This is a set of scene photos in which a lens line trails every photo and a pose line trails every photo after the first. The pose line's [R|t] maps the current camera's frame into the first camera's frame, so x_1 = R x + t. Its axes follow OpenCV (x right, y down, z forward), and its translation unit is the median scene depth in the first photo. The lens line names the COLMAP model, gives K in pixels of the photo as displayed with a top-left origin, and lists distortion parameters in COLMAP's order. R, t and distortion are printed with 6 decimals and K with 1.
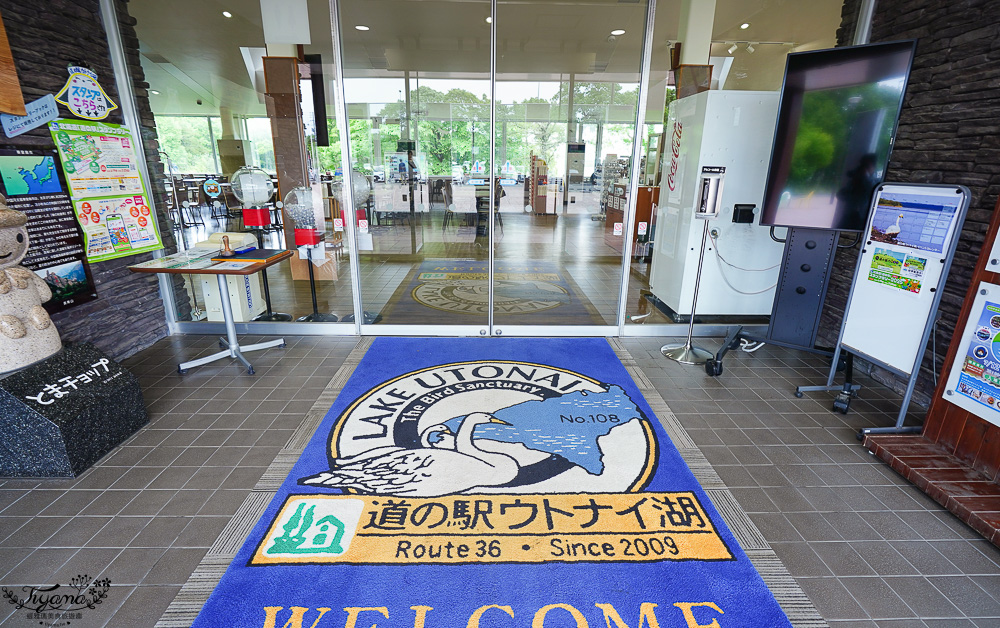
lens RADIAL K [[463.6, 0, 500.0], [0, 463.6, 314.0], [0, 0, 1]] dist [-0.002703, -0.000584]
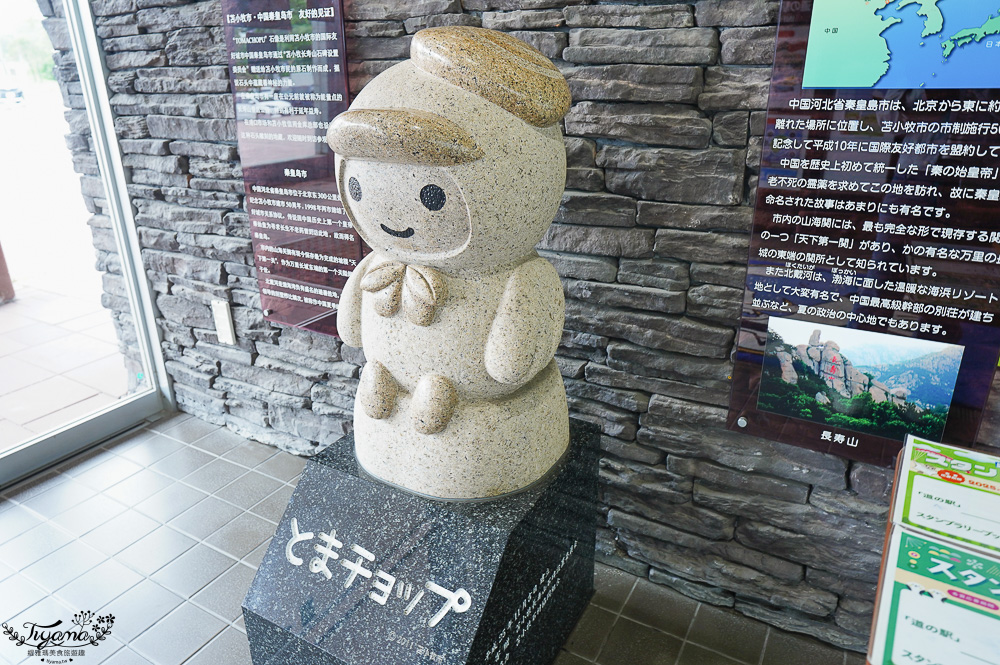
lens RADIAL K [[674.0, 0, 500.0], [0, 674.0, 332.5], [0, 0, 1]] dist [-0.004383, -0.001460]
pose [[-0.516305, 0.308580, -0.798879, -0.493602], [-0.257106, 0.833948, 0.488290, -0.269435], [0.816900, 0.457503, -0.351234, 0.997385]]
